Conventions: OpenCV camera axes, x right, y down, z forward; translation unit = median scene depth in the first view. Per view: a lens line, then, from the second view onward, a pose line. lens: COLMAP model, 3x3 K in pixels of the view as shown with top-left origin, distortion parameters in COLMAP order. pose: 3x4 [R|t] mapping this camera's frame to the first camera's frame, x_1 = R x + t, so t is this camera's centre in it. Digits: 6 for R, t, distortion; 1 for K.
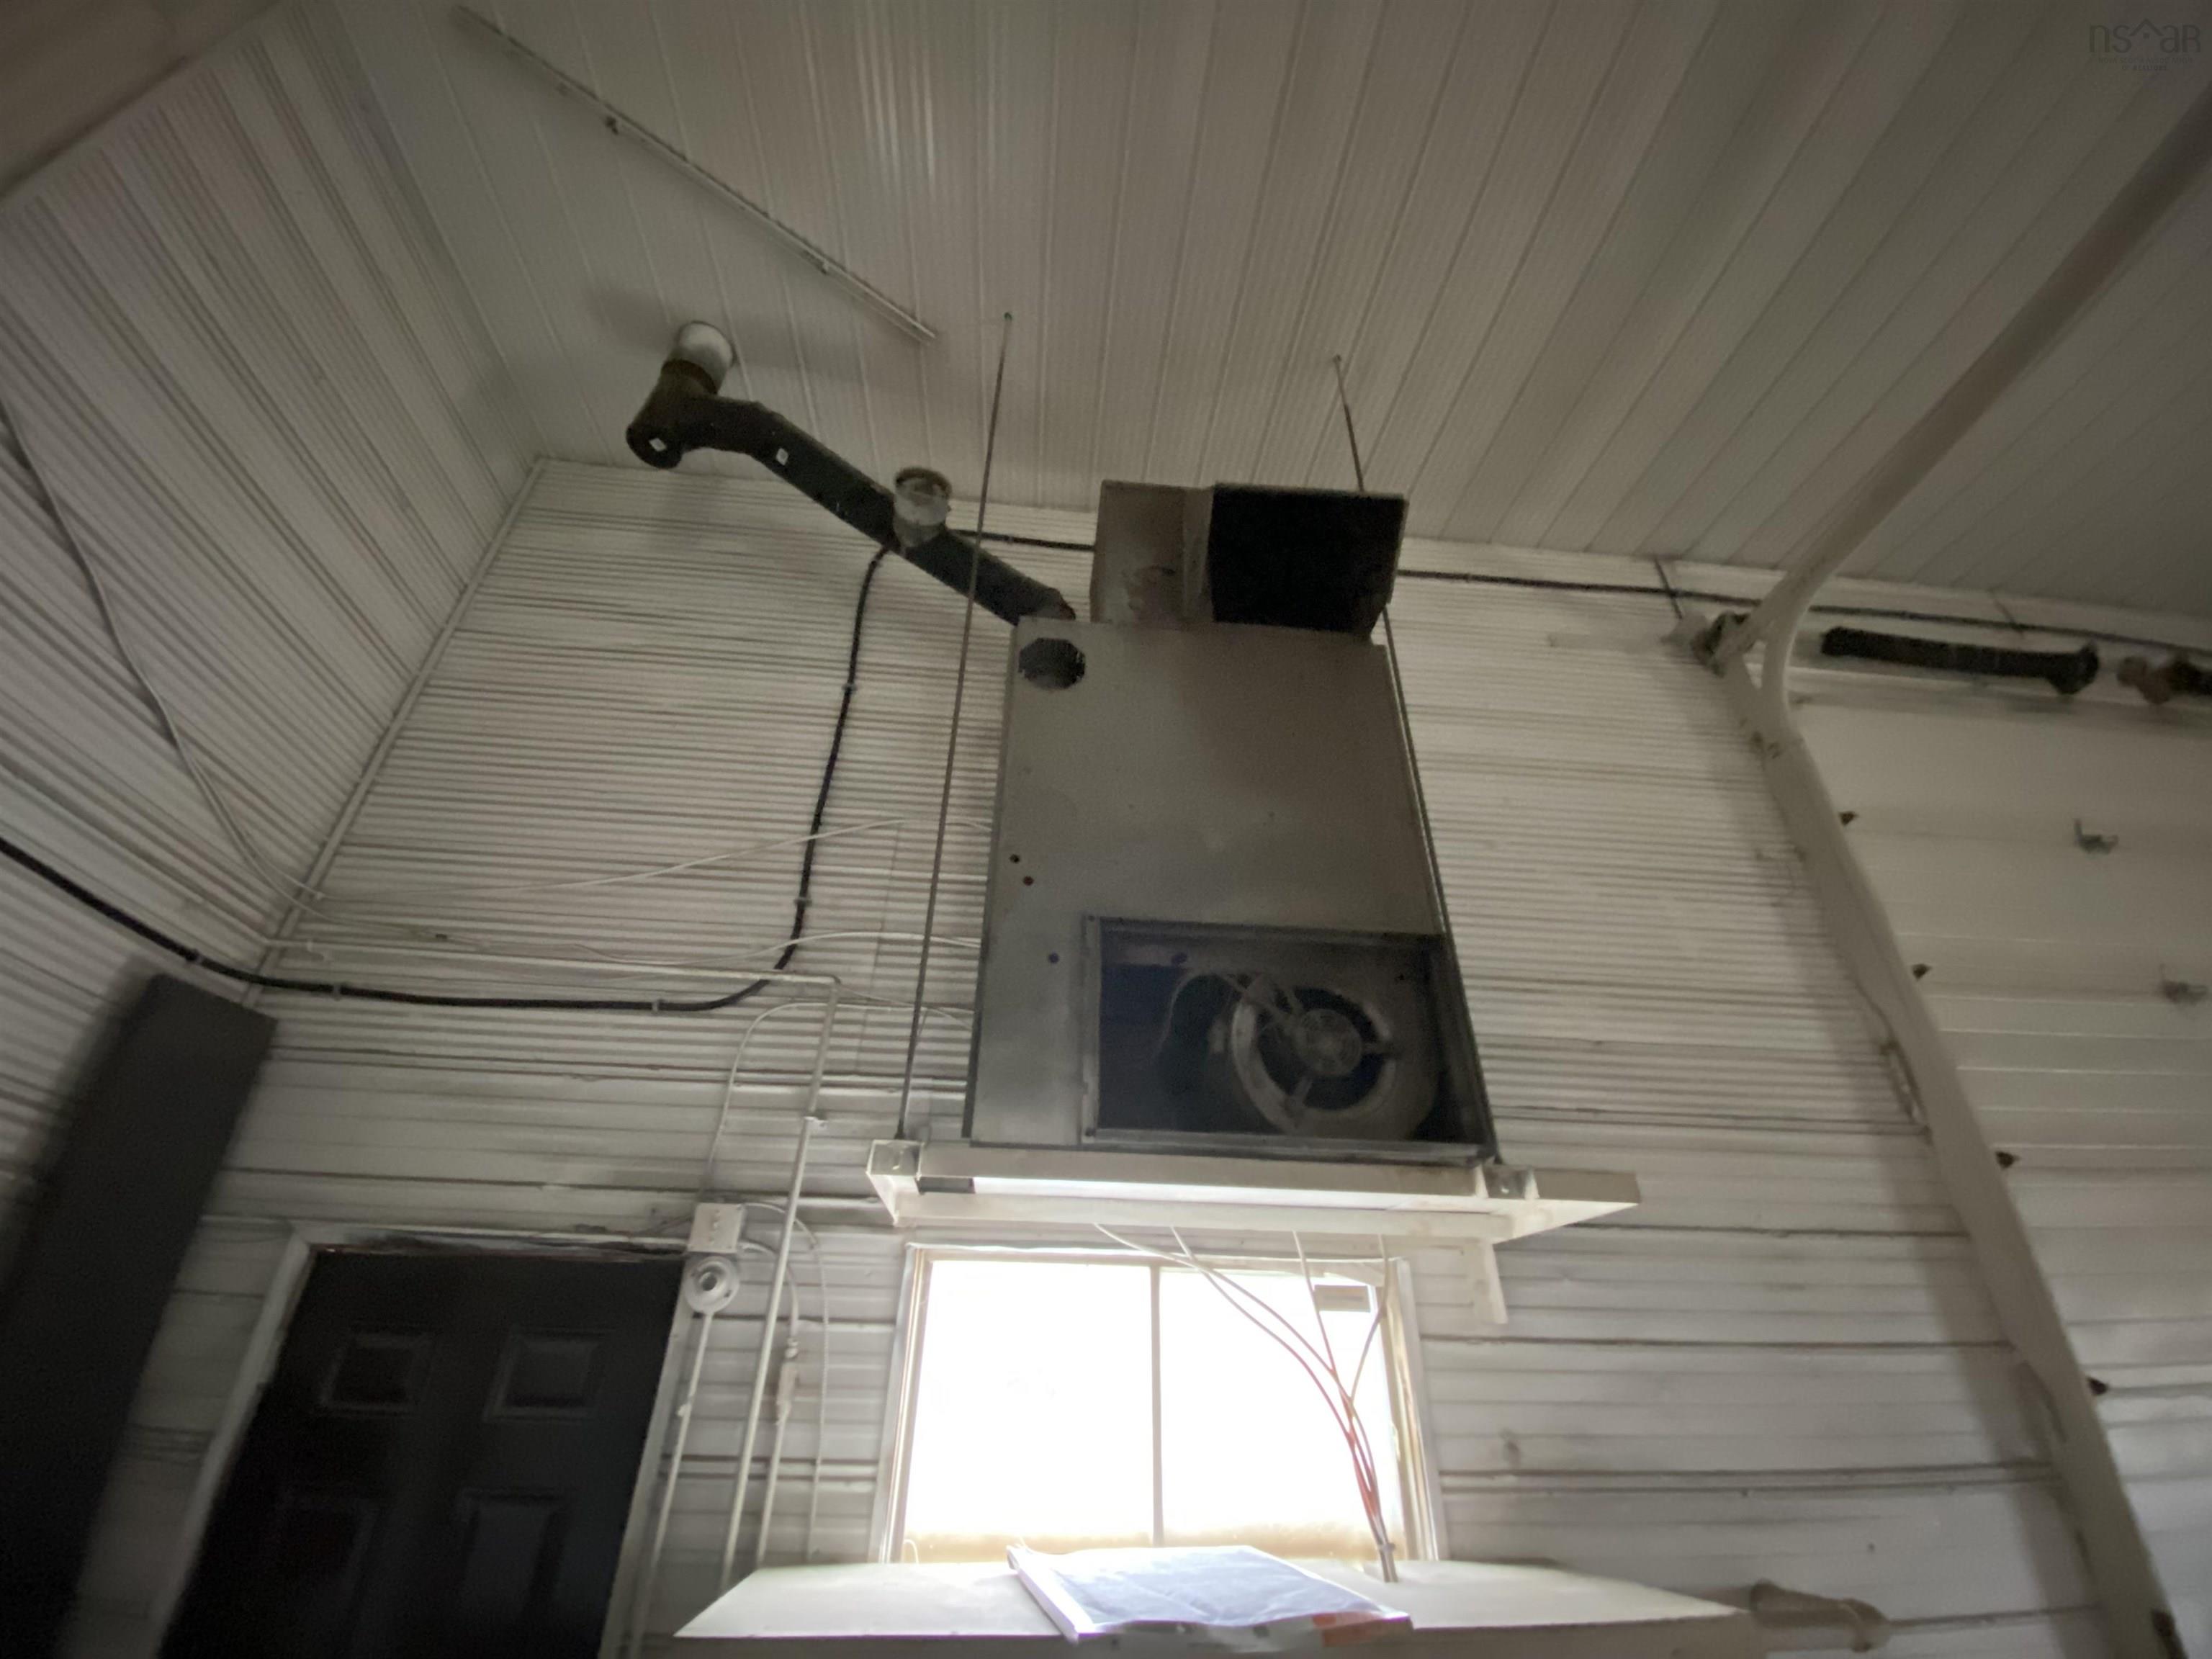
lens RADIAL K [[901.7, 0, 1106.0], [0, 901.7, 829.5], [0, 0, 1]] dist [0.000476, -0.013781]
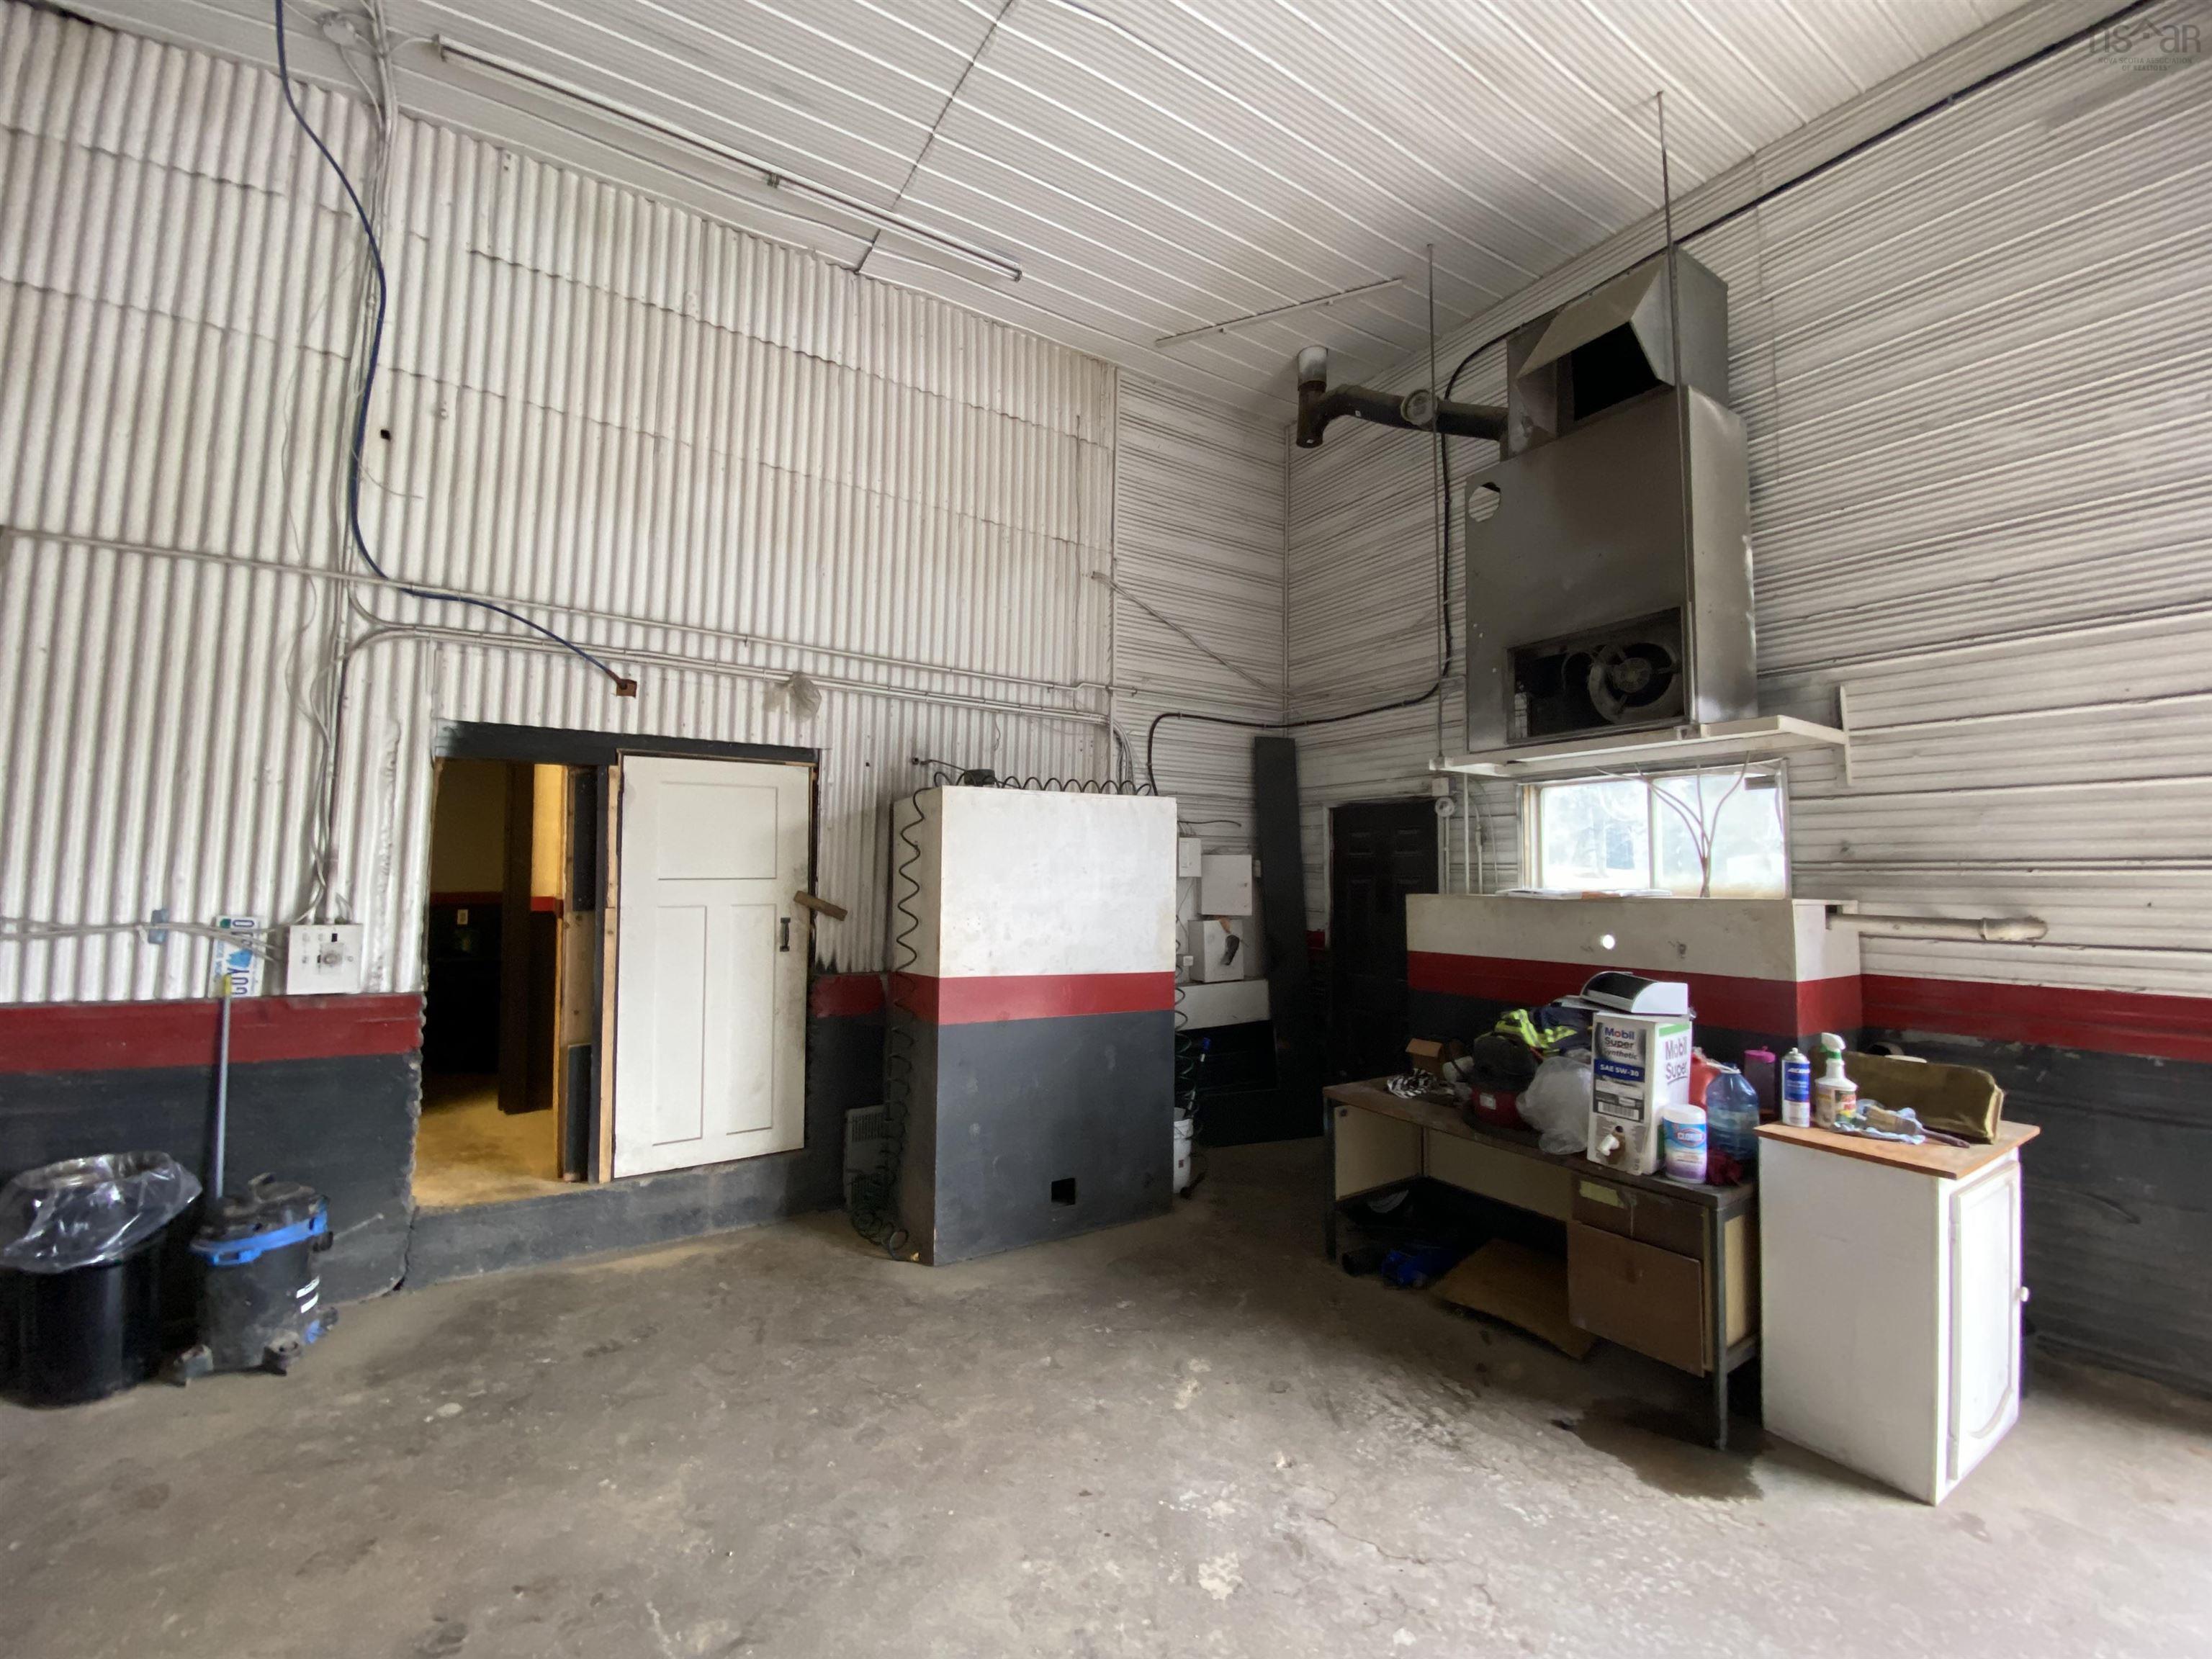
lens RADIAL K [[902.9, 0, 1110.1], [0, 902.9, 817.3], [0, 0, 1]] dist [0.082682, -0.053713]
pose [[0.468792, -0.078393, -0.879823, 1.361082], [0.467351, 0.867229, 0.171745, -0.351642], [0.749545, -0.491699, 0.443187, -0.853809]]
